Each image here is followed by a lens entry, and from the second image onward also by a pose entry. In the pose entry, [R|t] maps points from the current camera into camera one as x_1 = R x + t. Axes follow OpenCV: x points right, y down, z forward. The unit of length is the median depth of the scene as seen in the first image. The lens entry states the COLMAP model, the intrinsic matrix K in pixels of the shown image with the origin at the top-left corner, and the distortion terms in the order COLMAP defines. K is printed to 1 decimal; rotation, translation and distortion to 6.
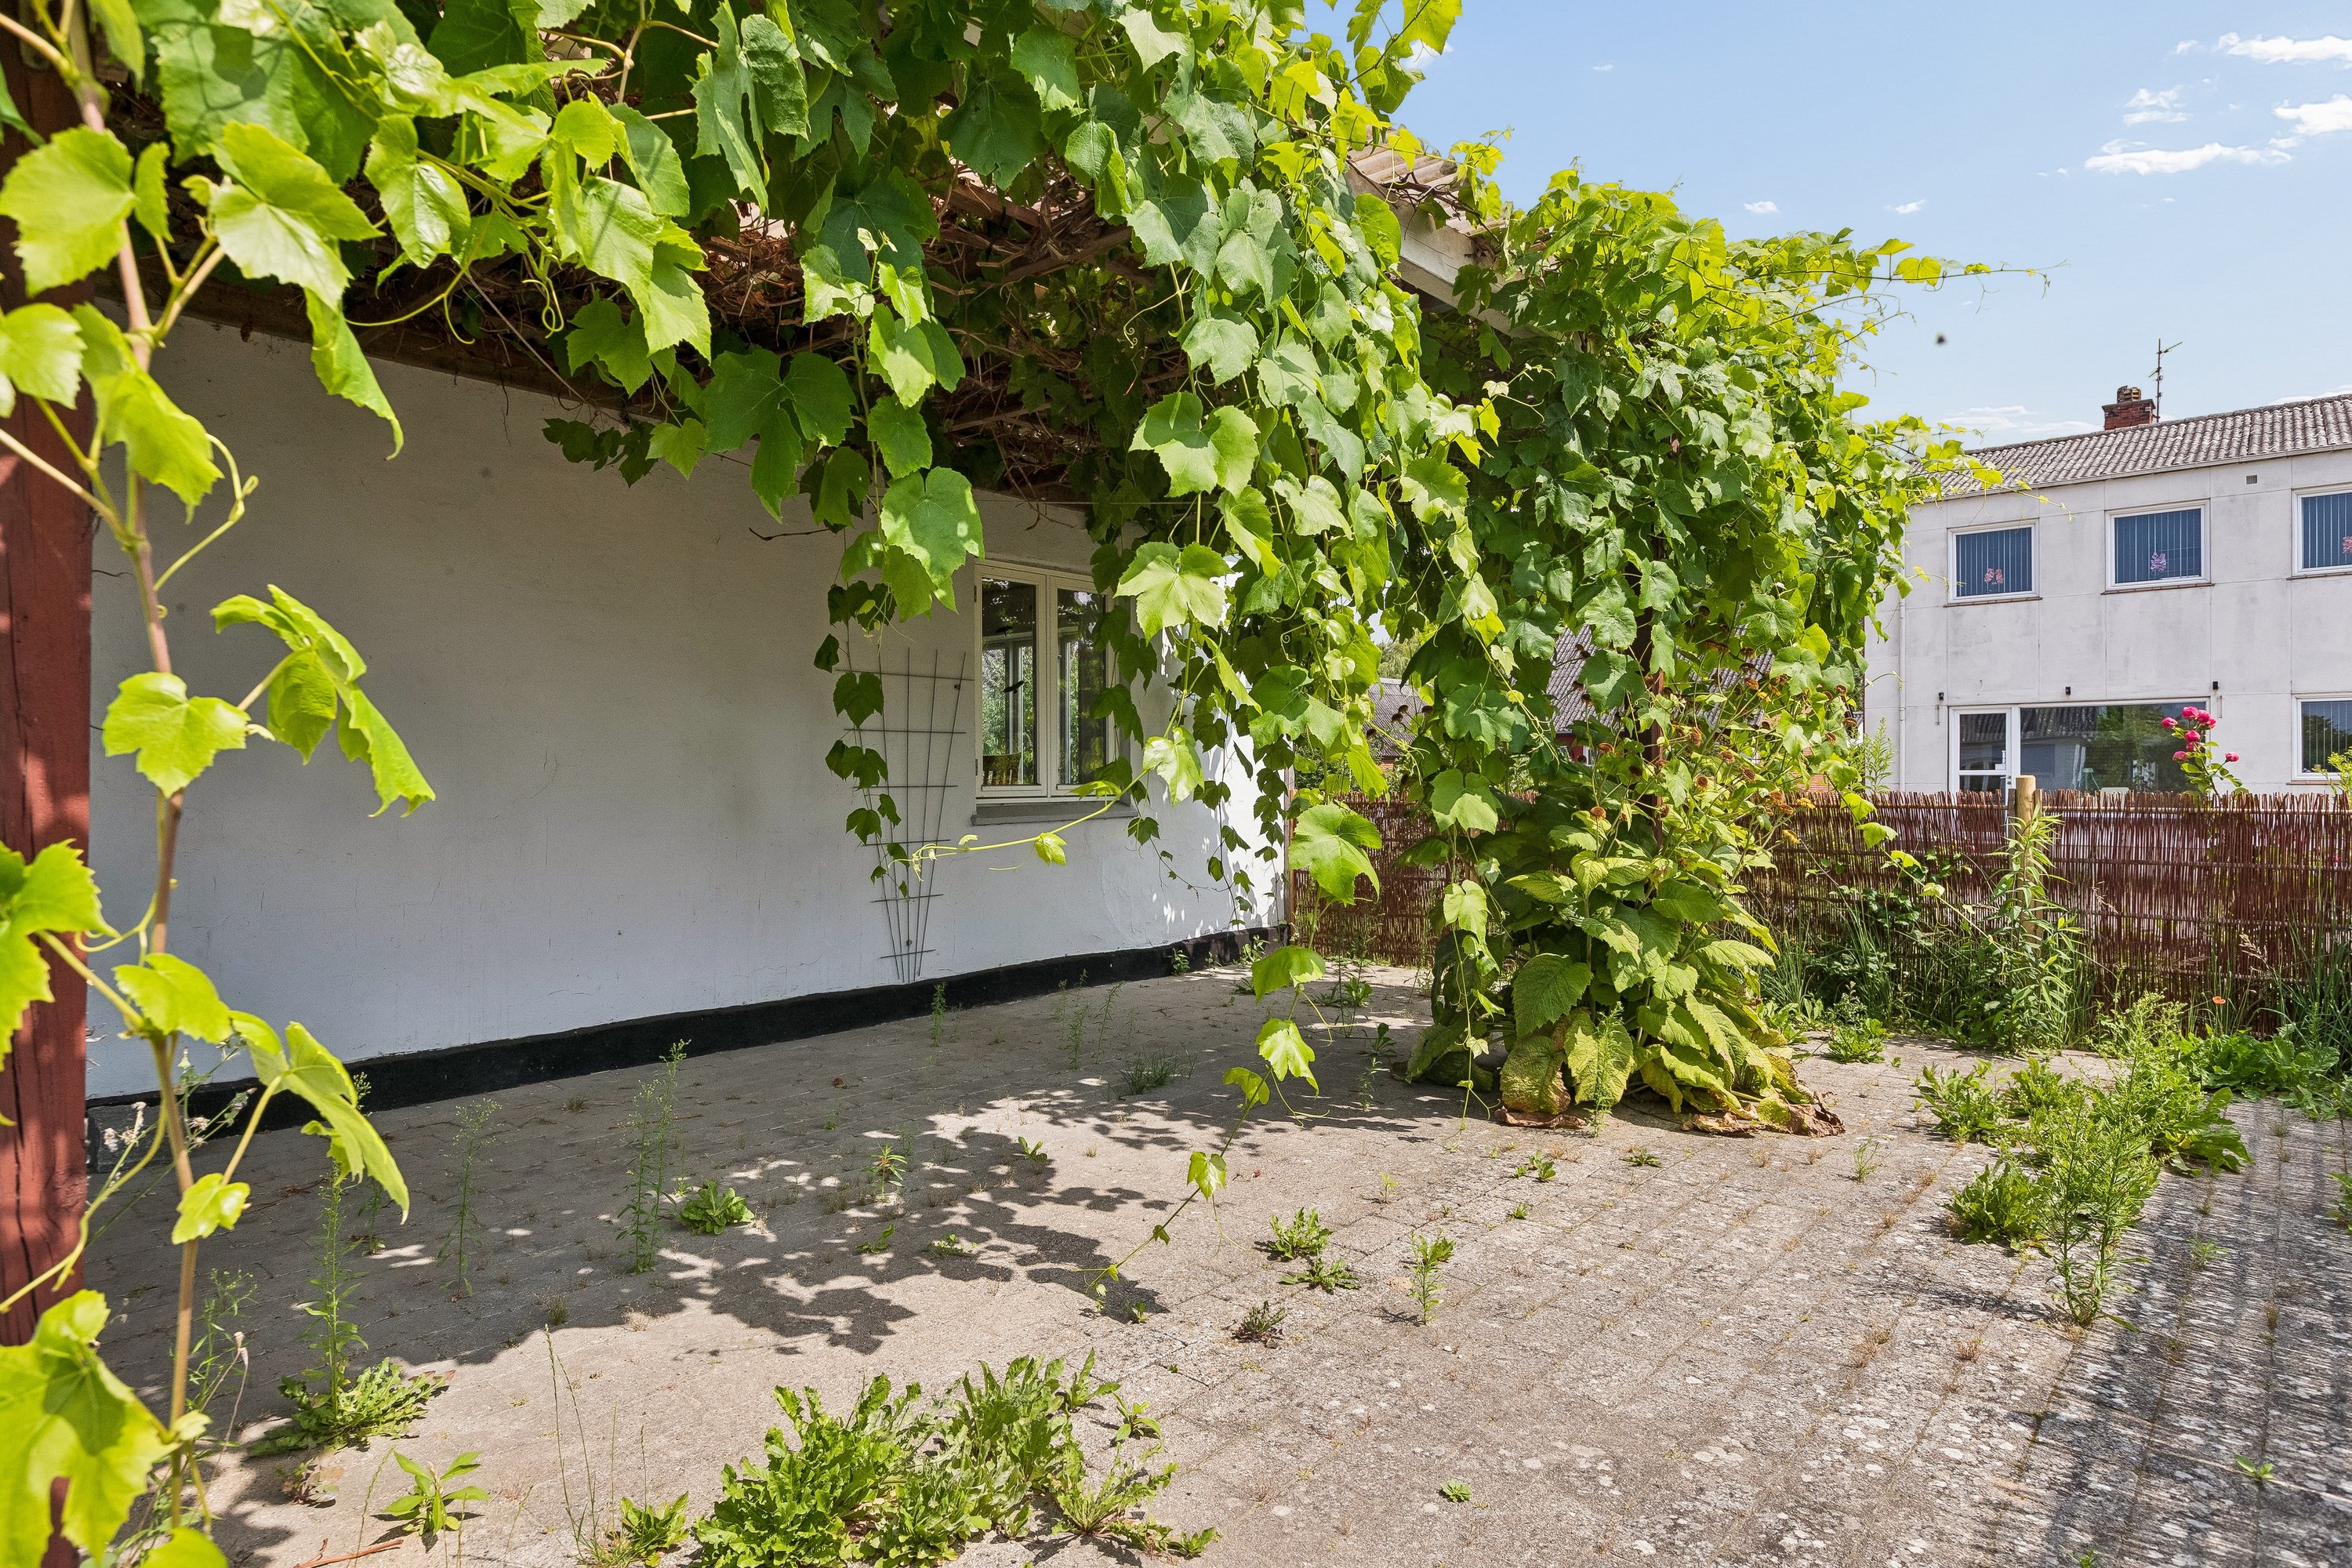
lens RADIAL K [[1354.8, 0, 1176.0], [0, 1354.8, 784.0], [0, 0, 1]] dist [-0.002640, -0.001247]
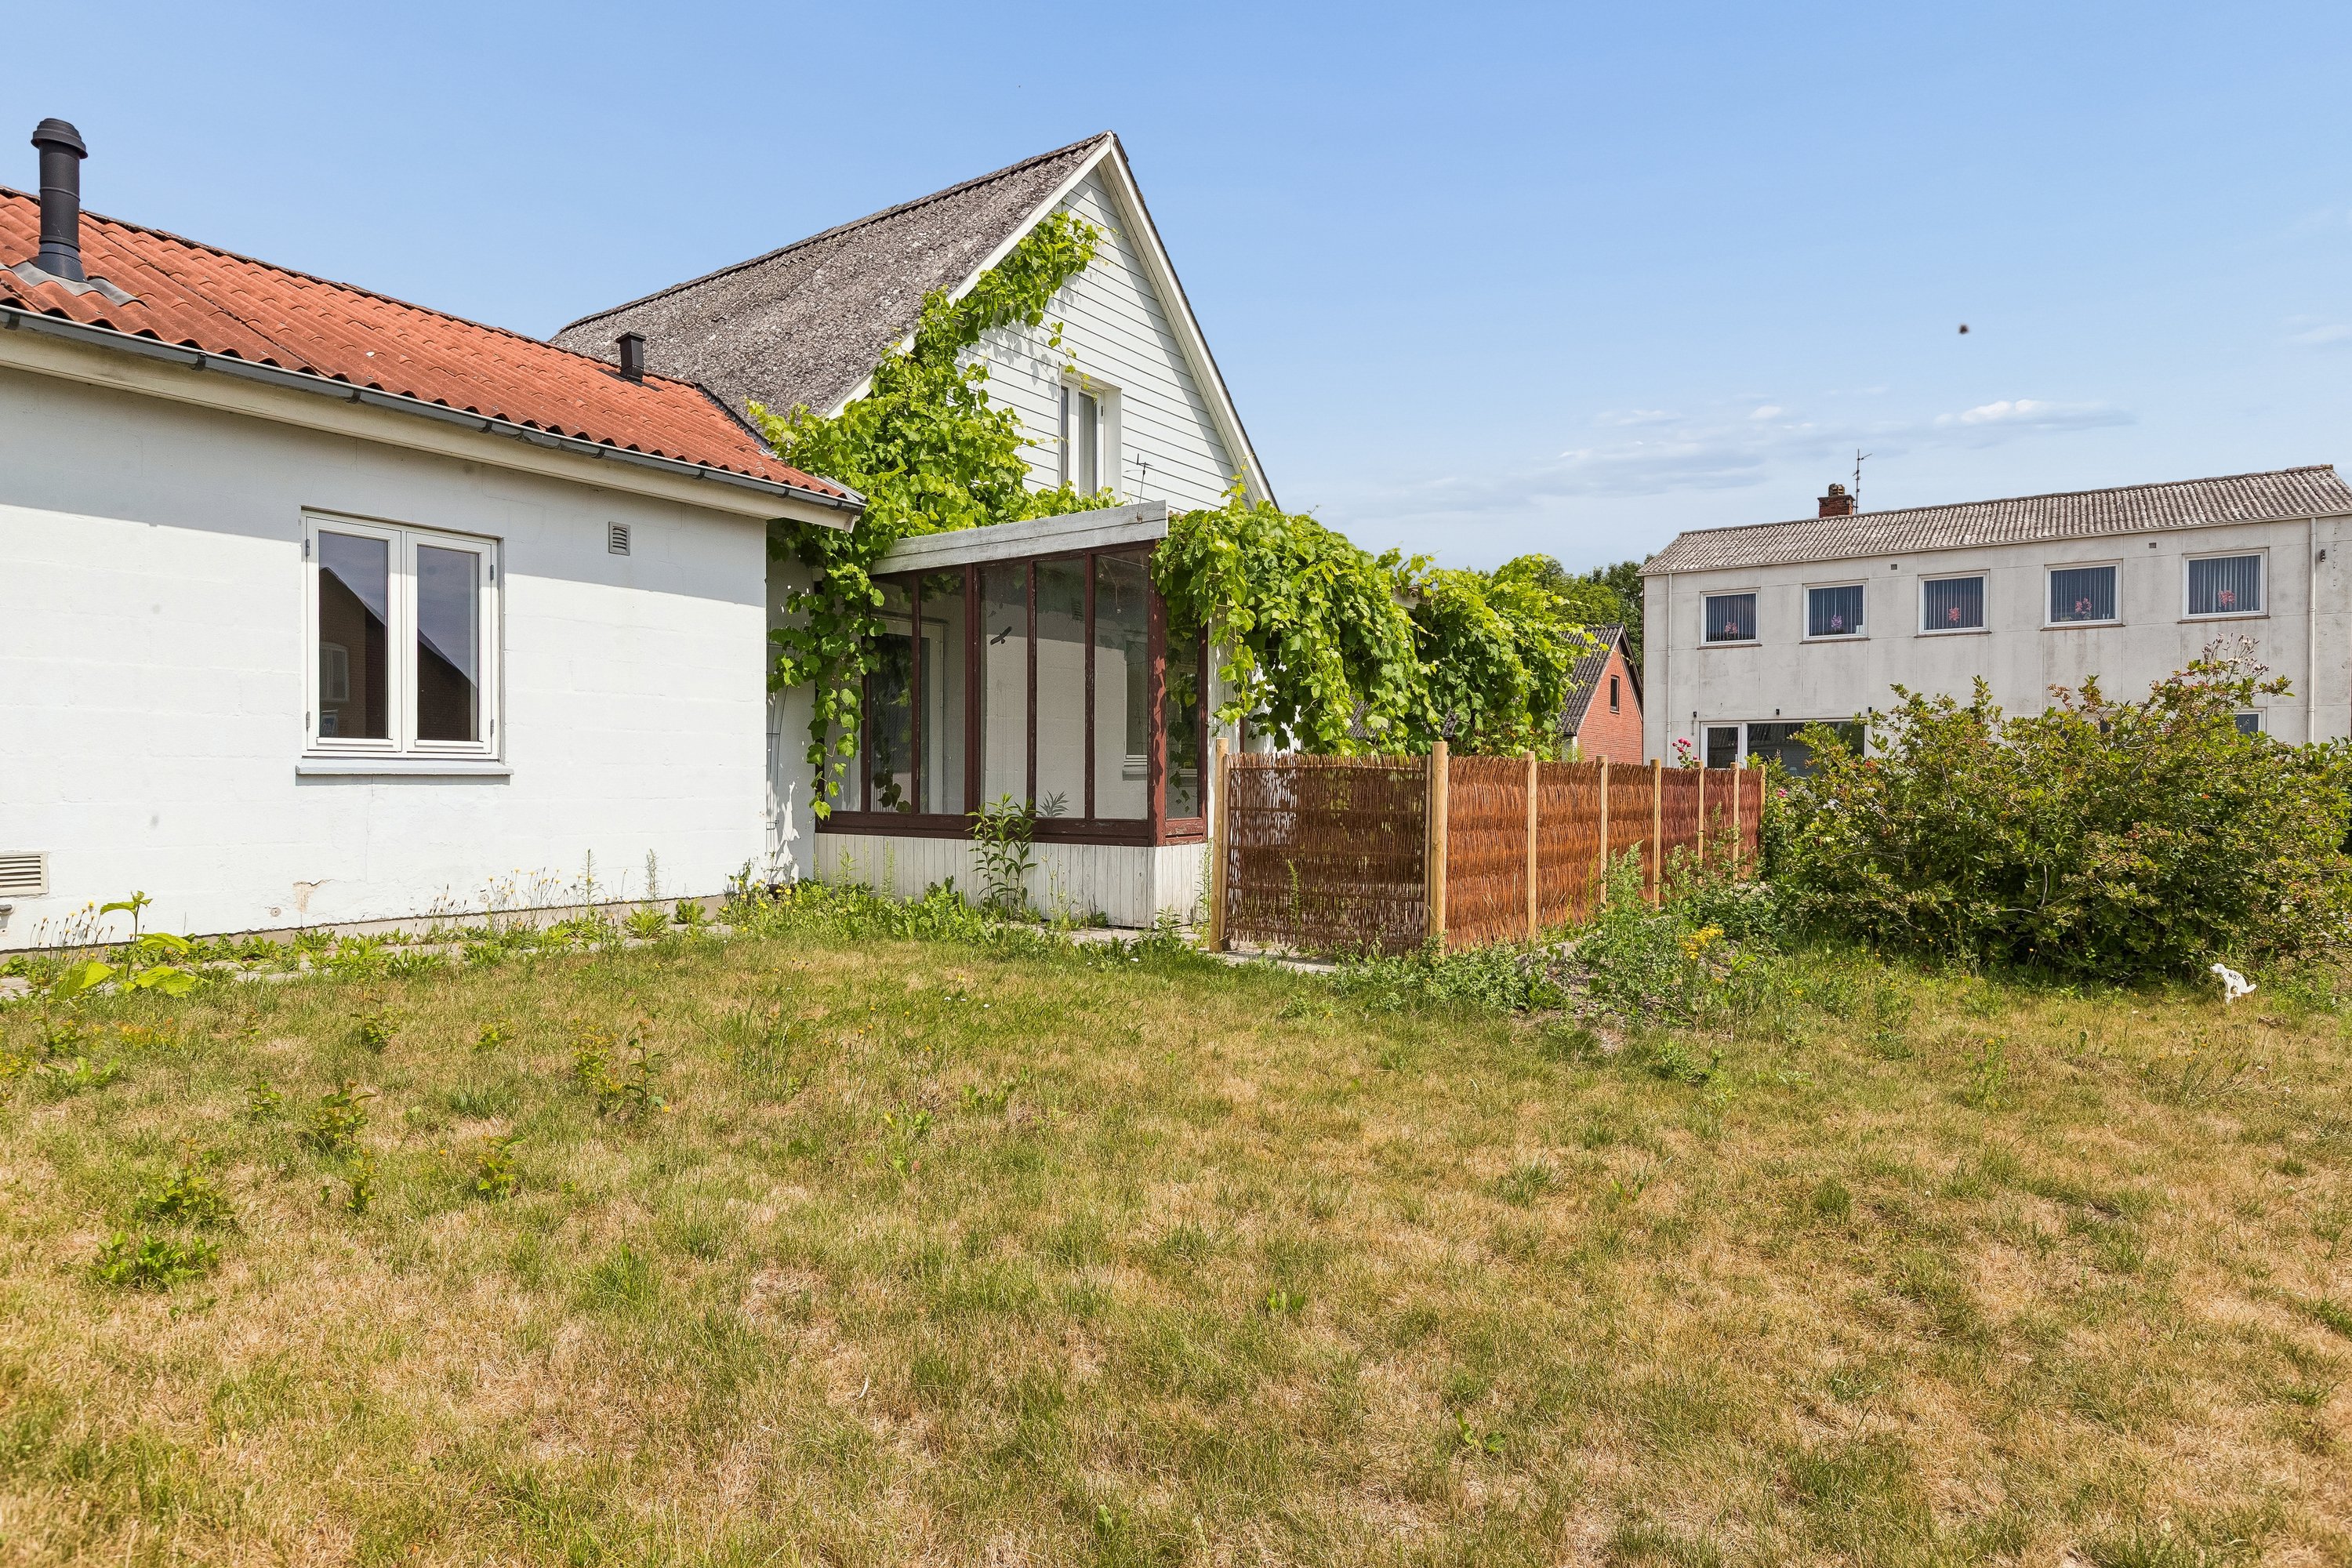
lens RADIAL K [[1354.8, 0, 1176.0], [0, 1354.8, 784.0], [0, 0, 1]] dist [-0.002640, -0.001247]
pose [[0.994645, 0.002871, 0.103314, -0.658229], [-0.002884, 0.999996, -0.000024, 0.049935], [-0.103314, -0.000274, 0.994649, -2.037804]]
